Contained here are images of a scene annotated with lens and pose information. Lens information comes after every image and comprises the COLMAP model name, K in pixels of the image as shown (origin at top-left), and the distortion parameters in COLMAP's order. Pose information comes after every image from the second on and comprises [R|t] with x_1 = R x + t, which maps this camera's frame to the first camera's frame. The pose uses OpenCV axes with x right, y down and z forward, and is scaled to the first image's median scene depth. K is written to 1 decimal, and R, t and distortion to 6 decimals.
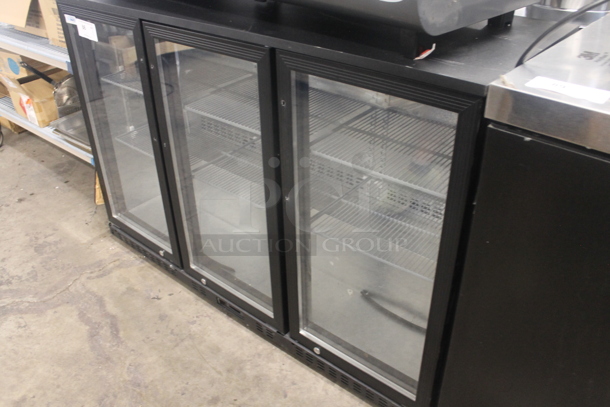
lens RADIAL K [[530.9, 0, 305.0], [0, 530.9, 203.5], [0, 0, 1]] dist [-0.081752, 0.008709]
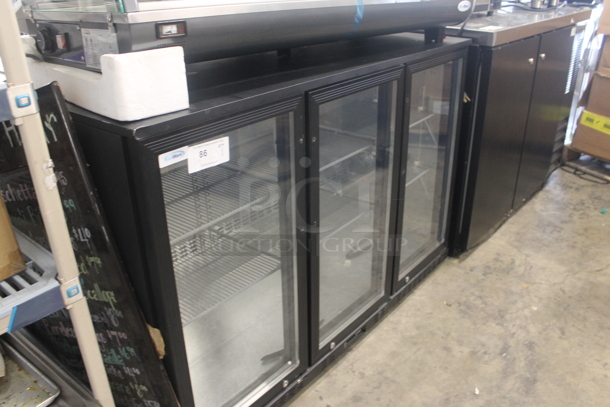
lens RADIAL K [[520.8, 0, 305.0], [0, 520.8, 203.5], [0, 0, 1]] dist [-0.096338, 0.009652]
pose [[-0.003635, -0.409763, 0.912185, -1.025317], [0.547849, 0.762300, 0.344616, -0.436537], [-0.836569, 0.500993, 0.221717, 0.761412]]
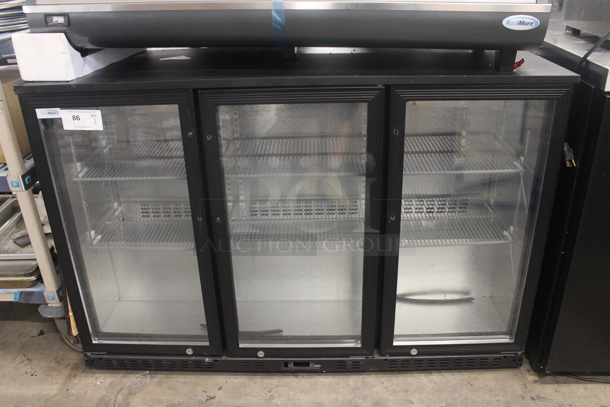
lens RADIAL K [[520.8, 0, 305.0], [0, 520.8, 203.5], [0, 0, 1]] dist [-0.096338, 0.009652]
pose [[0.778573, -0.272294, 0.565402, -0.627191], [0.343736, 0.938827, -0.021200, -0.063254], [-0.525042, 0.210855, 0.824543, 0.151681]]
